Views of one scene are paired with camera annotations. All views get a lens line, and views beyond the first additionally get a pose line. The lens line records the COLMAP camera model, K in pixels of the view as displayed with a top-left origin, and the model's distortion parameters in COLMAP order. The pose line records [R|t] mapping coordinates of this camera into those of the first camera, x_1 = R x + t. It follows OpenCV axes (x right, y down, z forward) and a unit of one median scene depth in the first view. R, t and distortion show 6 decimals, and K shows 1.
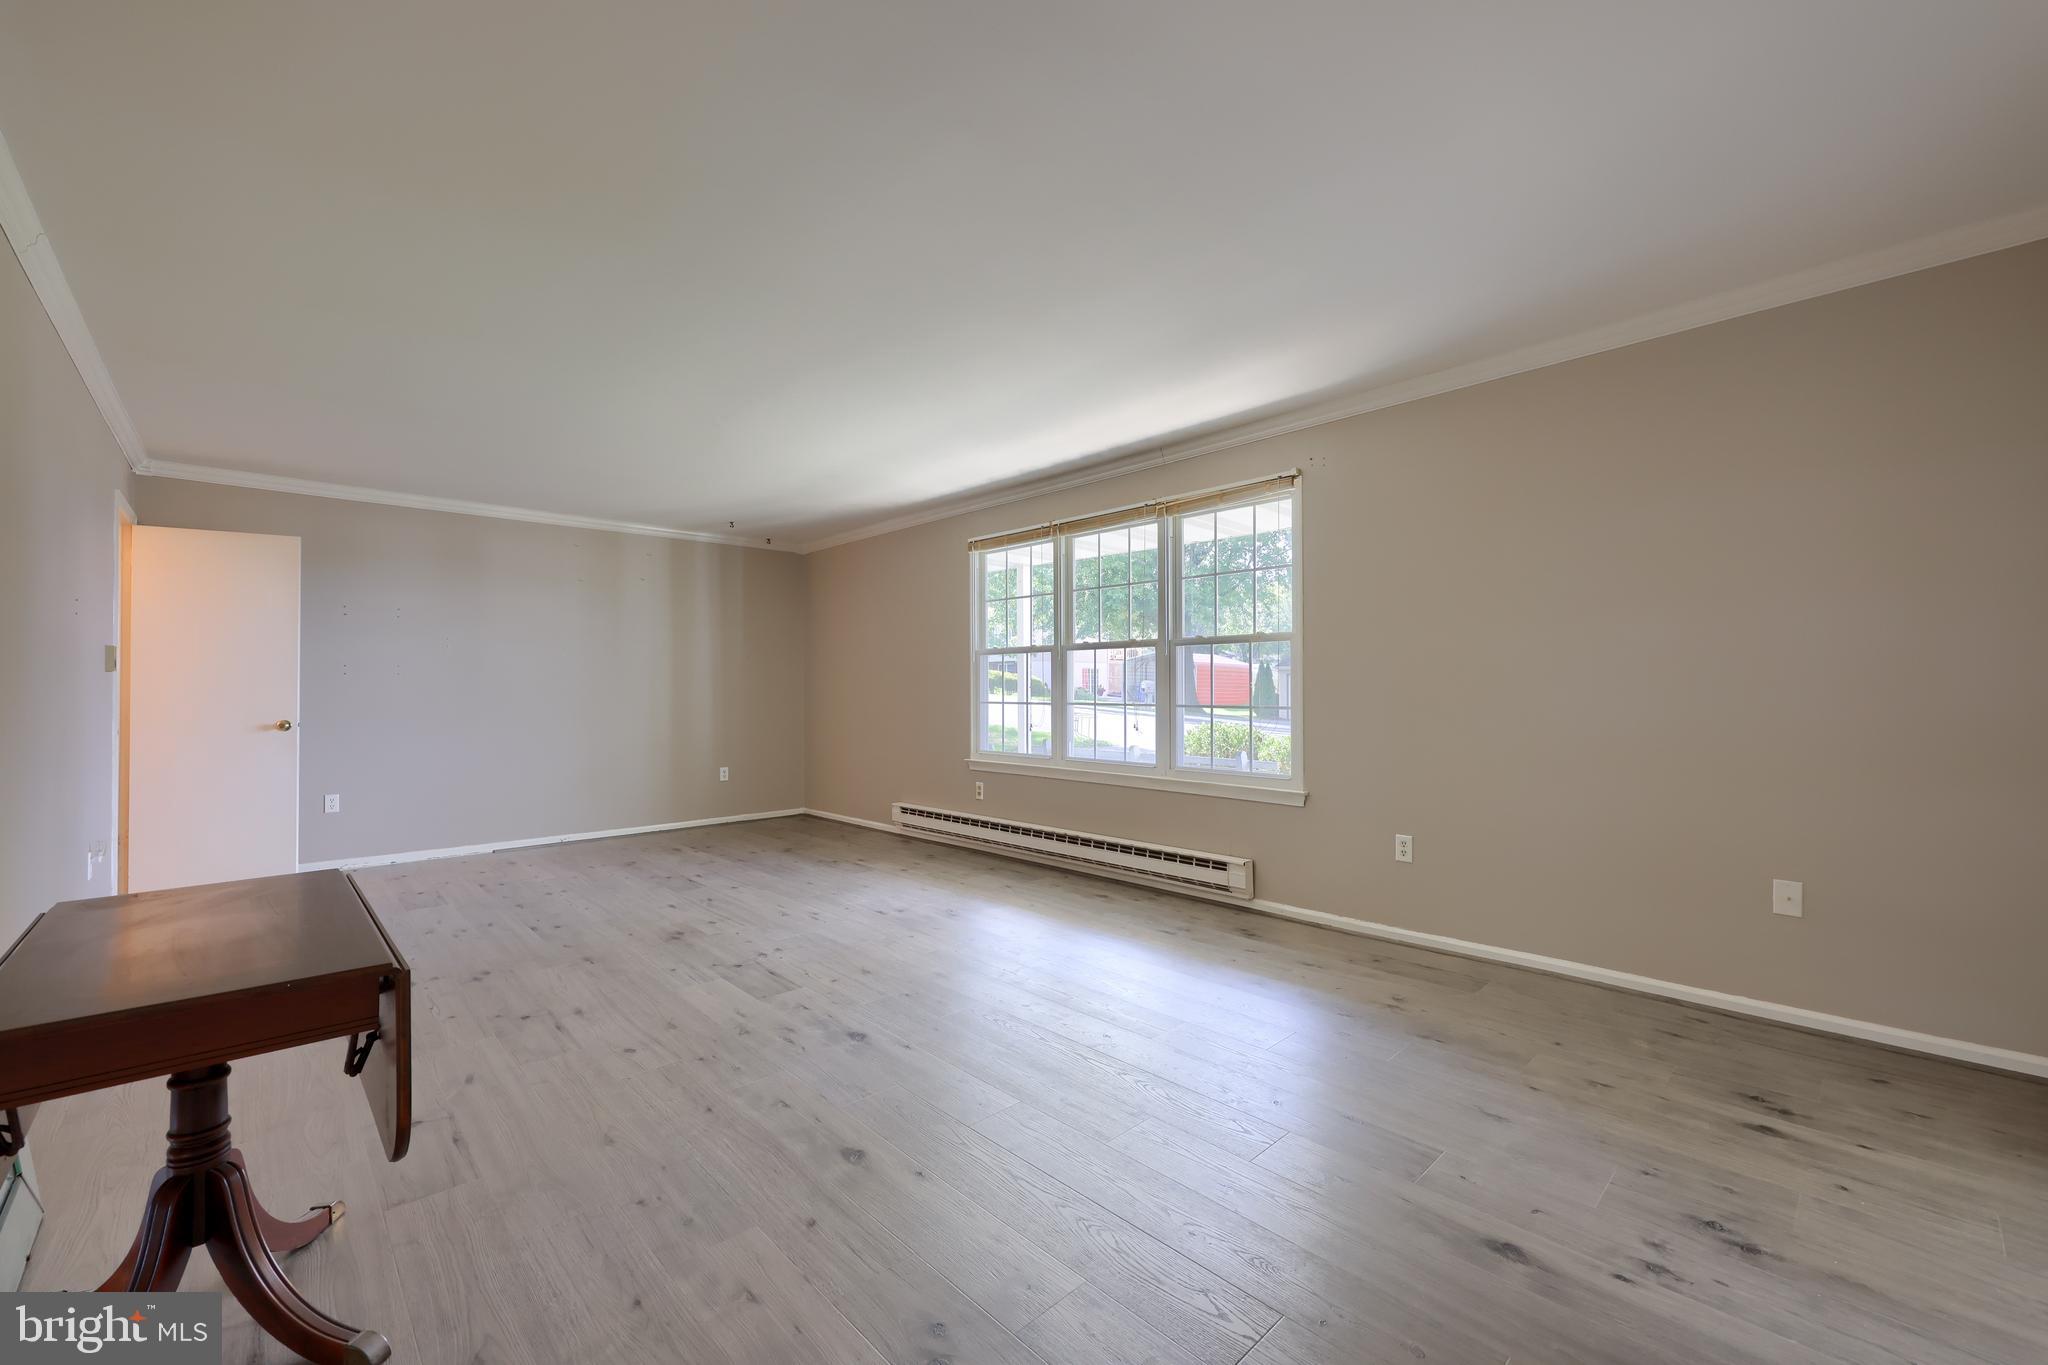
lens RADIAL K [[823.8, 0, 1024.6], [0, 823.8, 679.9], [0, 0, 1]] dist [0.000543, -0.000159]
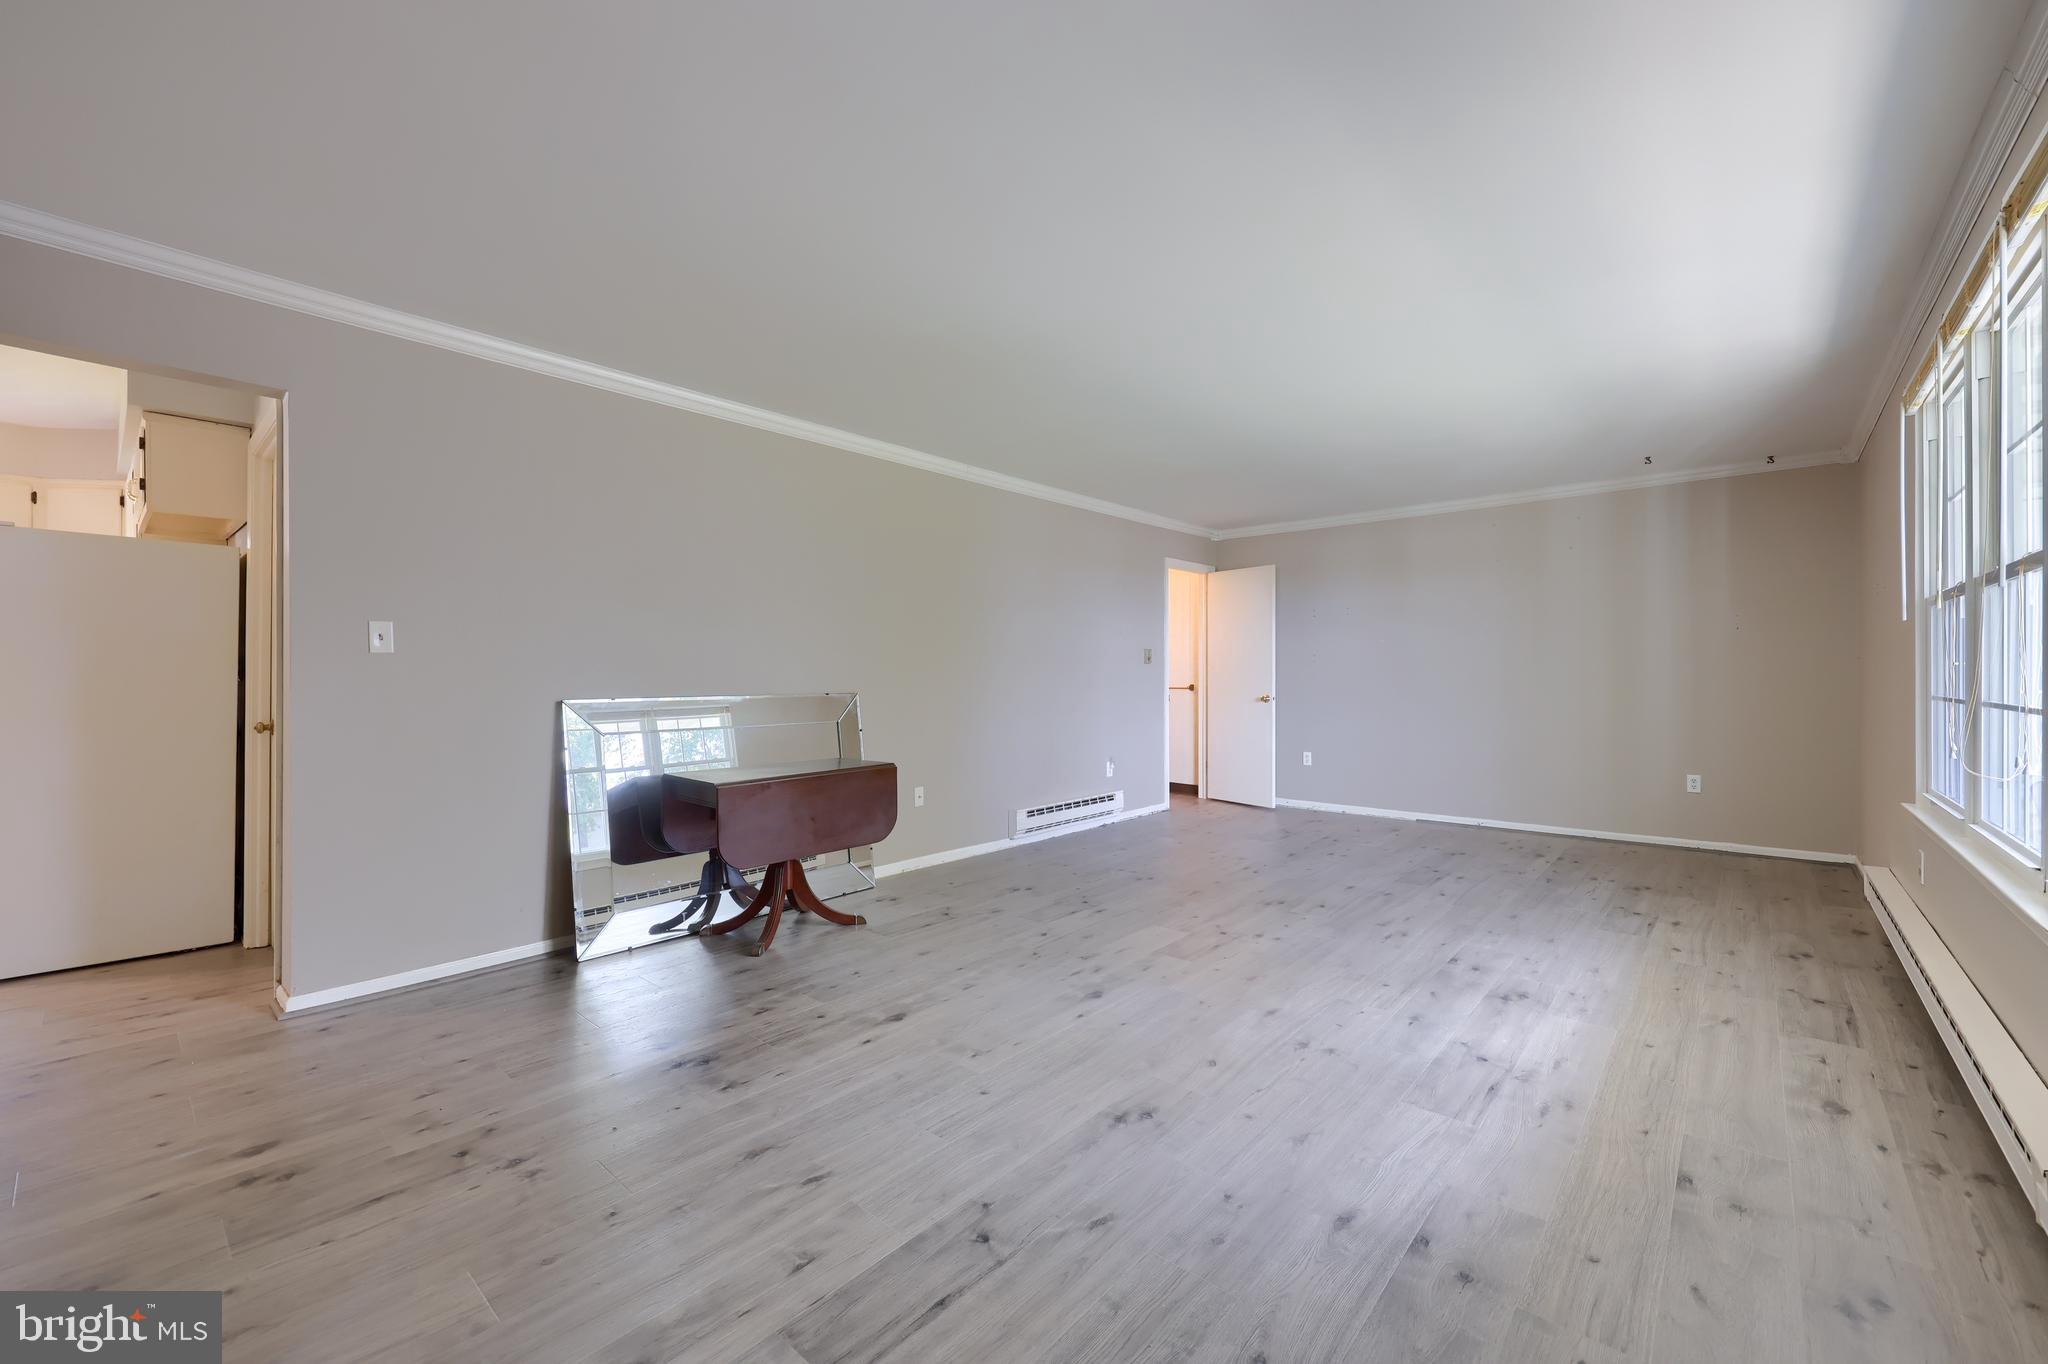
lens RADIAL K [[823.8, 0, 1024.6], [0, 823.8, 679.4], [0, 0, 1]] dist [0.000543, -0.000159]
pose [[0.089574, 0.007458, -0.995952, 0.568248], [0.014416, 0.999858, 0.008784, 0.003672], [0.995876, -0.015145, 0.089454, 0.534658]]
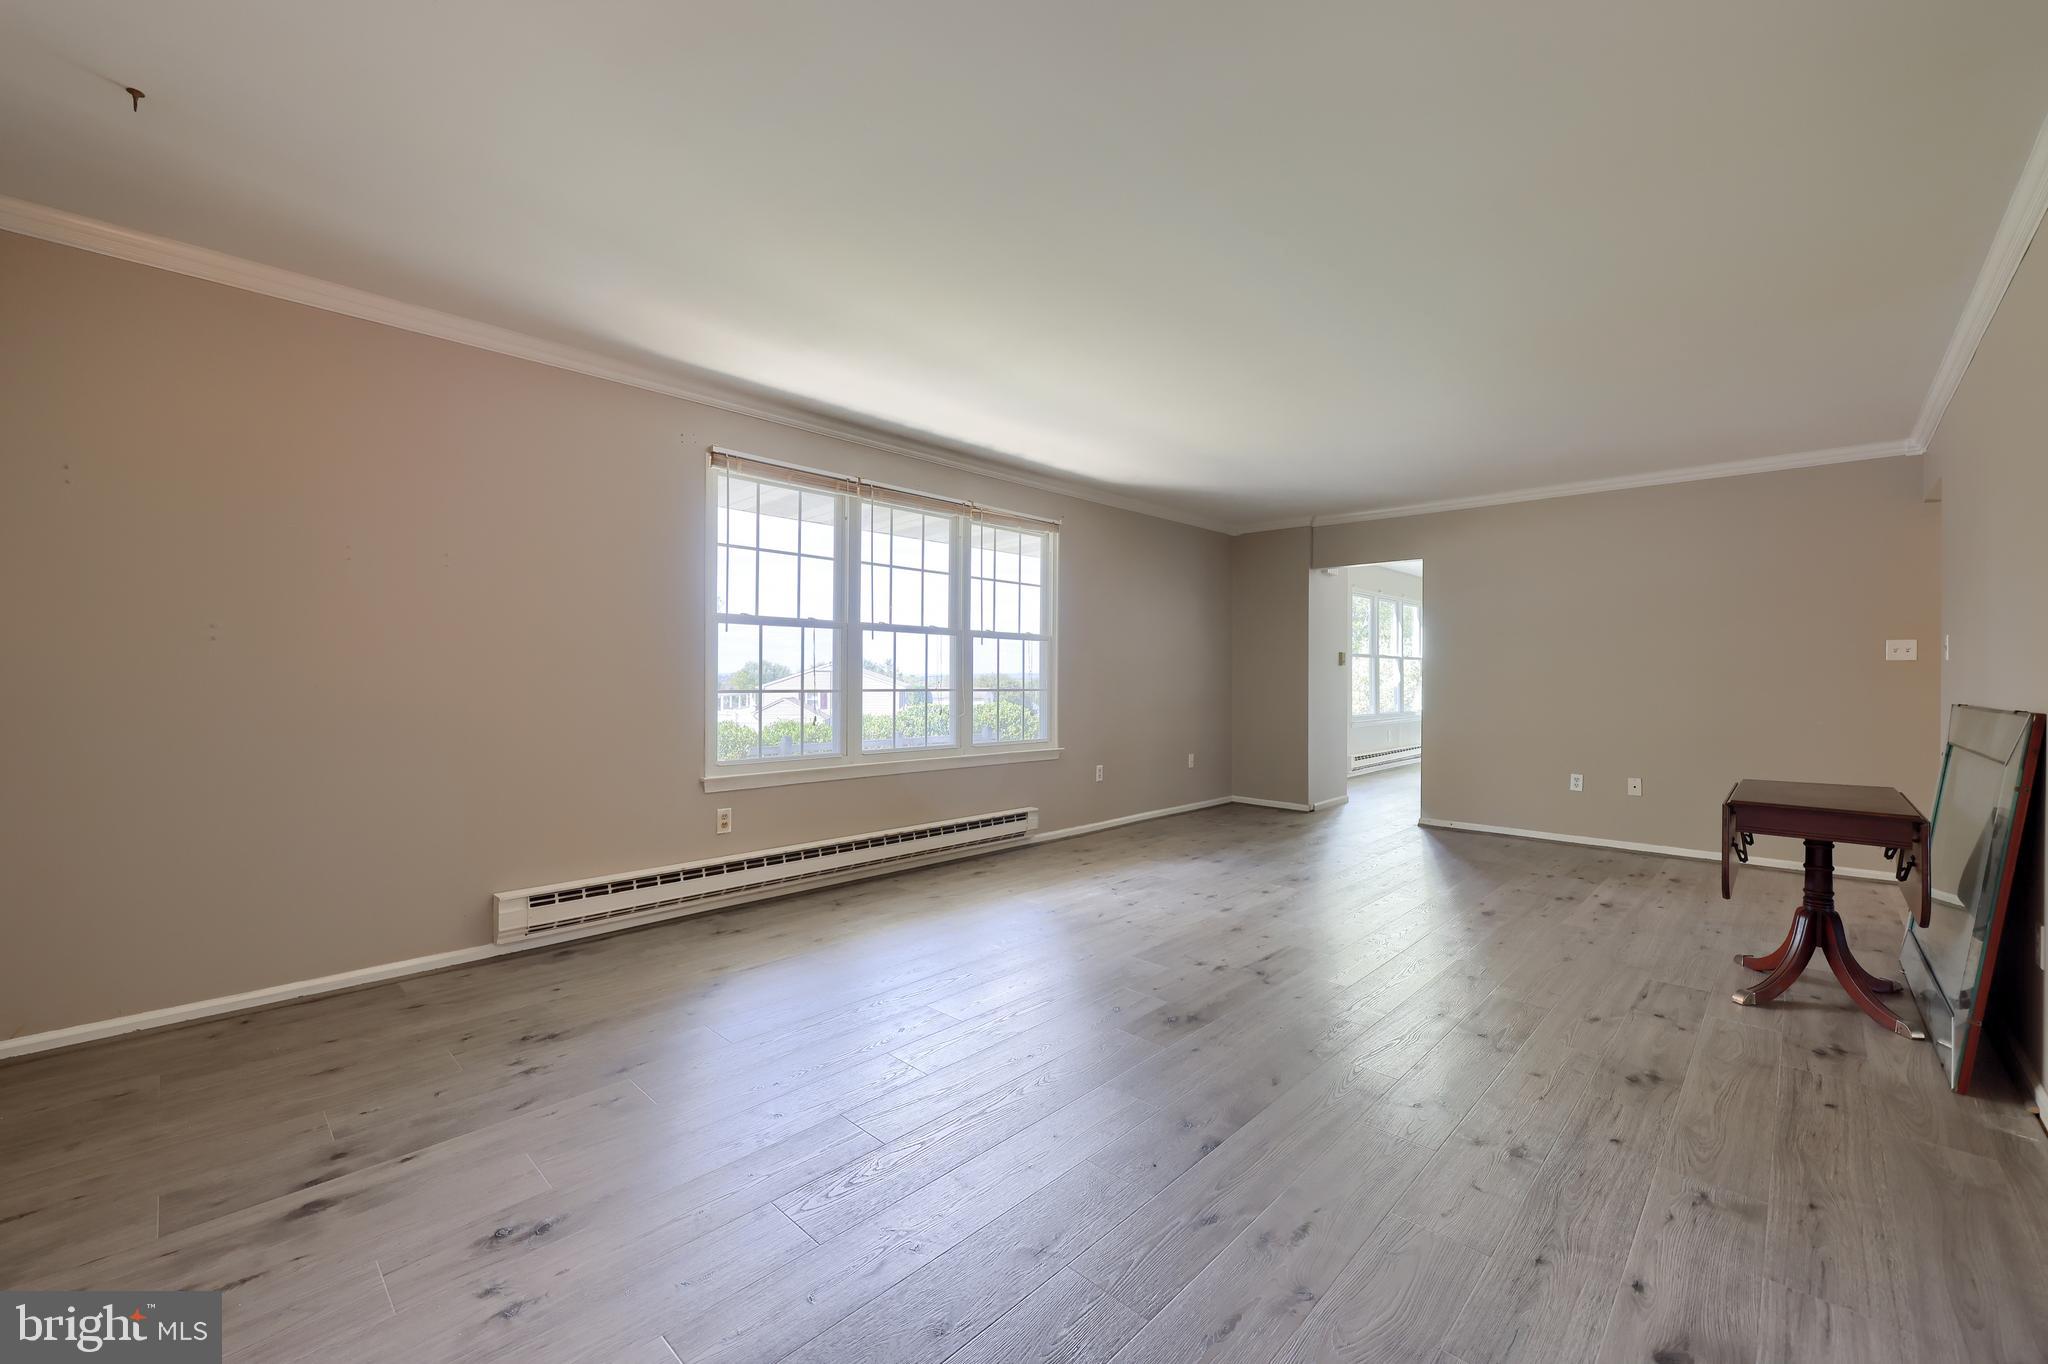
lens RADIAL K [[823.8, 0, 1024.6], [0, 823.8, 679.4], [0, 0, 1]] dist [0.000543, -0.000159]
pose [[-0.050510, 0.000765, 0.998723, -1.032153], [-0.017431, 0.999847, -0.001647, 0.018834], [-0.998571, -0.017492, -0.050489, 1.079535]]
